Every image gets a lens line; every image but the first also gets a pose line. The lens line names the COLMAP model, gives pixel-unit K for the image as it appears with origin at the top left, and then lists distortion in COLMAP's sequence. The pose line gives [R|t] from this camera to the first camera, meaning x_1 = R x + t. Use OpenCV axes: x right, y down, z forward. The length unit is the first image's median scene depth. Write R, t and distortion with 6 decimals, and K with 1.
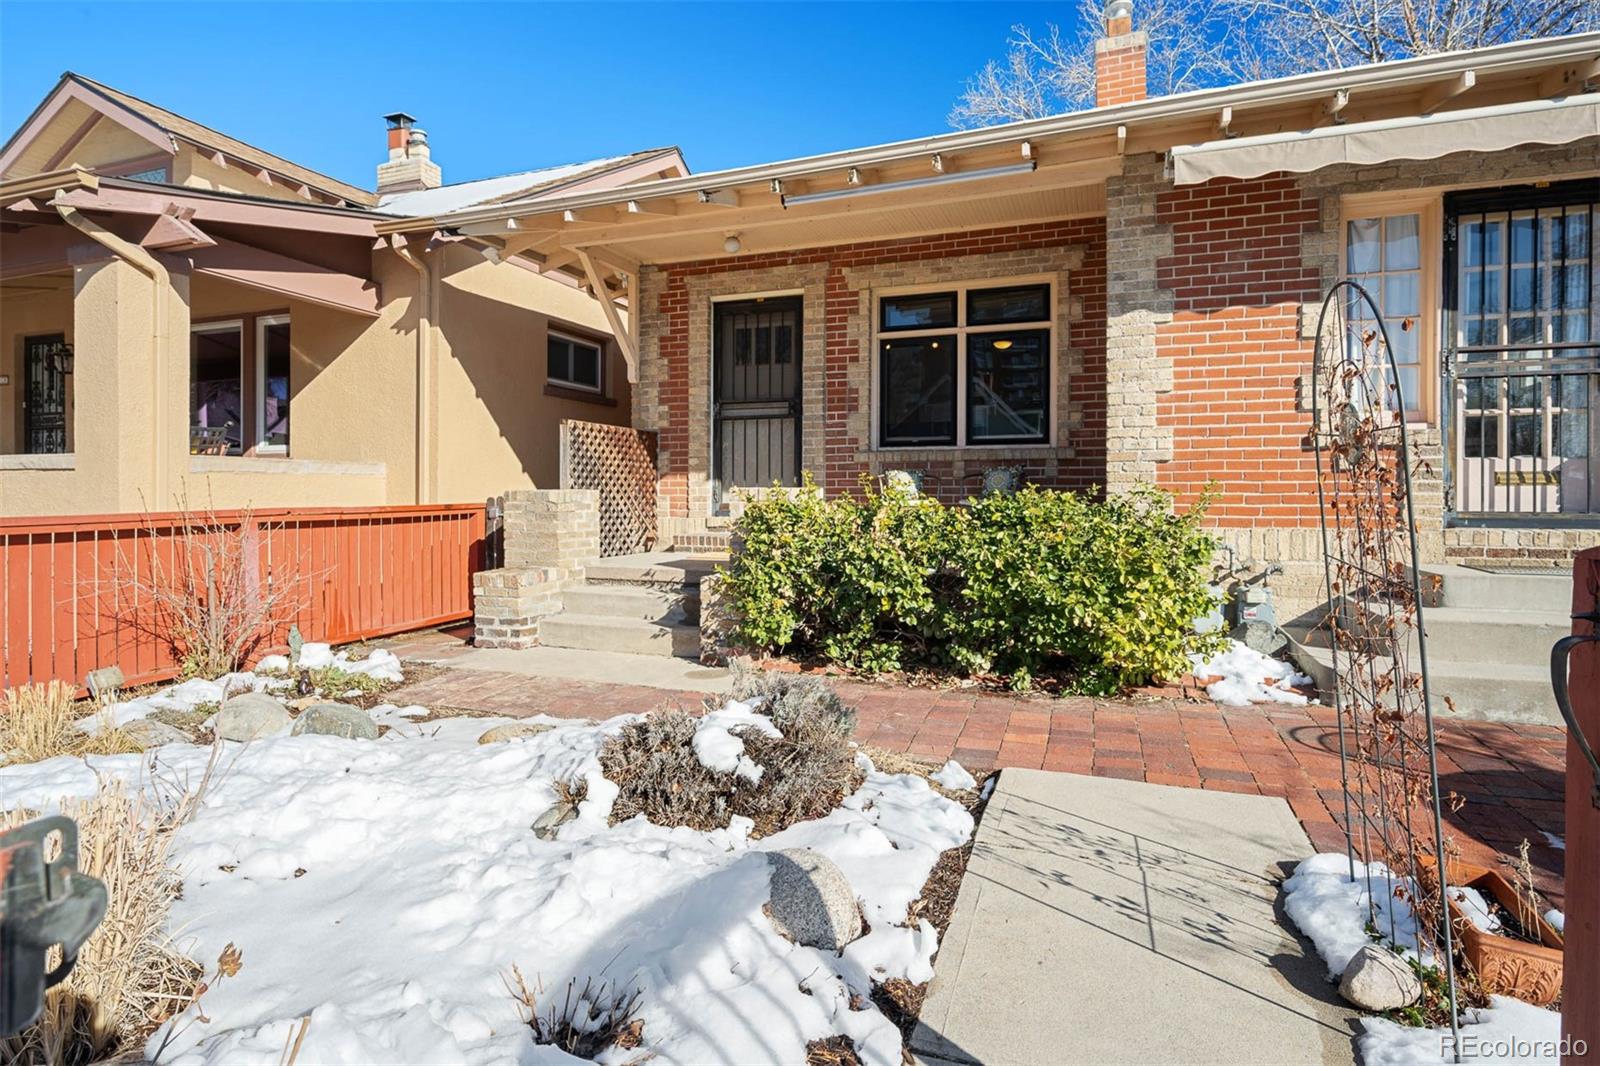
lens RADIAL K [[829.1, 0, 794.4], [0, 829.1, 503.1], [0, 0, 1]] dist [0.000615, -0.000606]
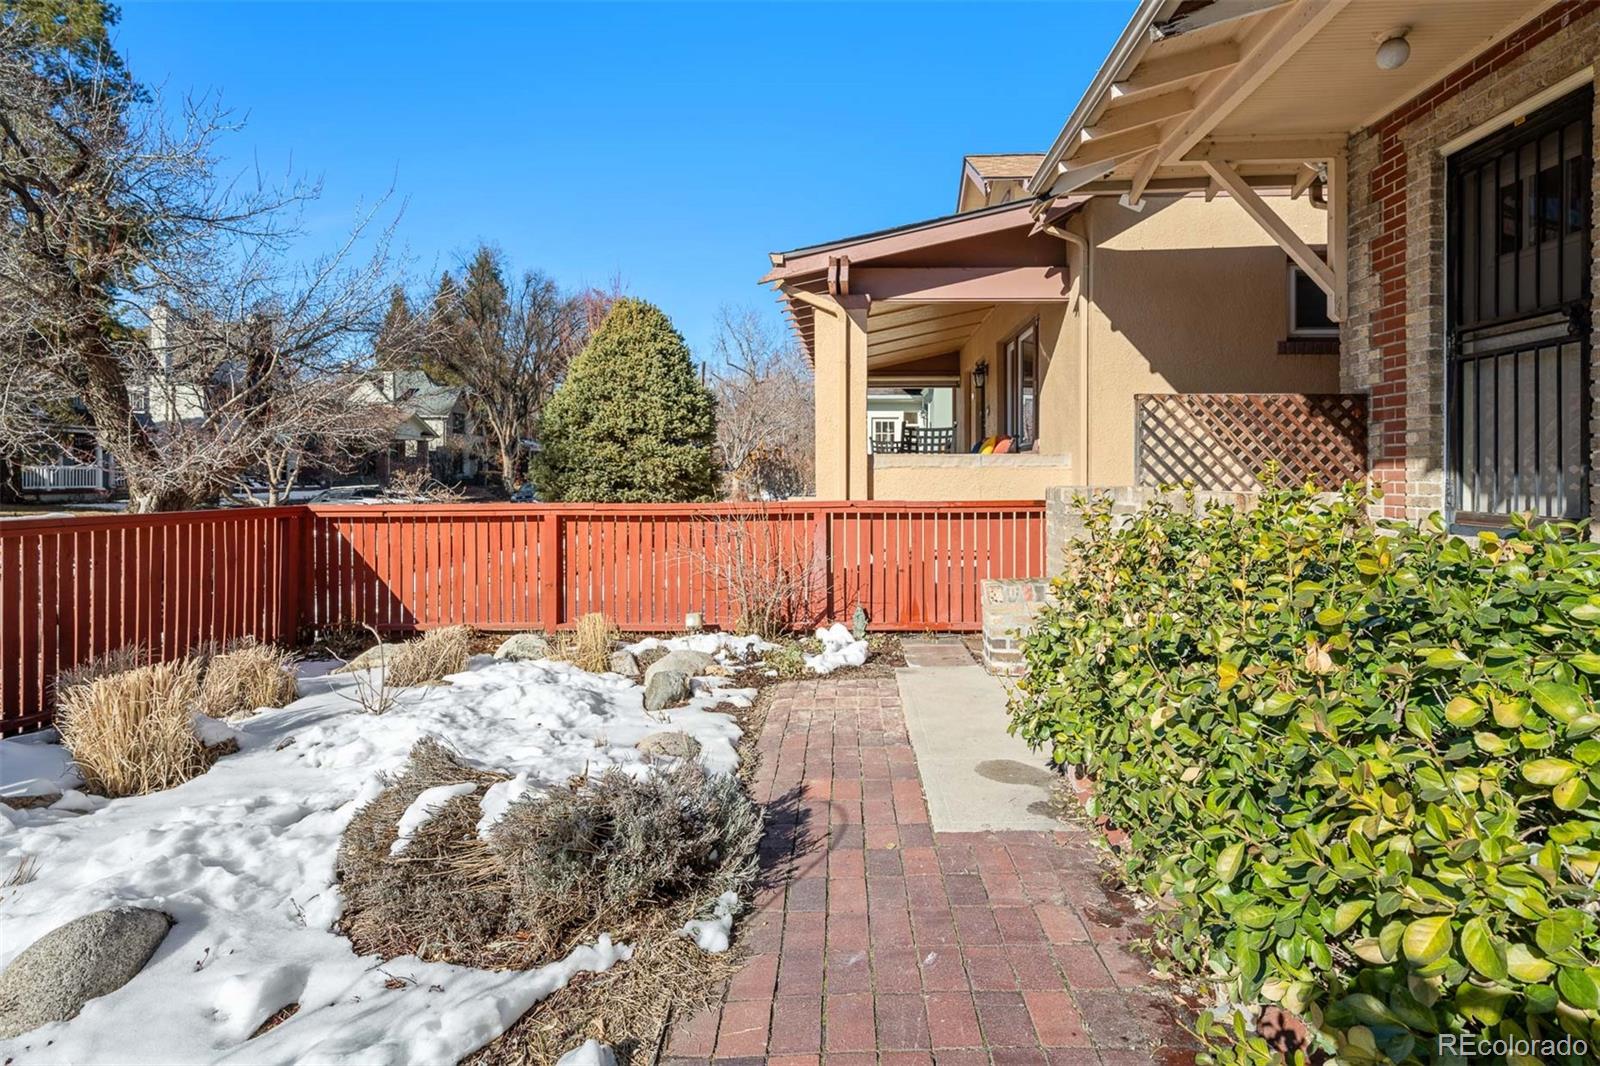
lens RADIAL K [[829.1, 0, 794.4], [0, 829.1, 465.6], [0, 0, 1]] dist [0.000615, -0.000606]
pose [[0.297546, -0.009089, -0.954664, 0.308620], [-0.010548, 0.999862, -0.012807, -0.018916], [0.954649, 0.013880, 0.297409, 0.408345]]
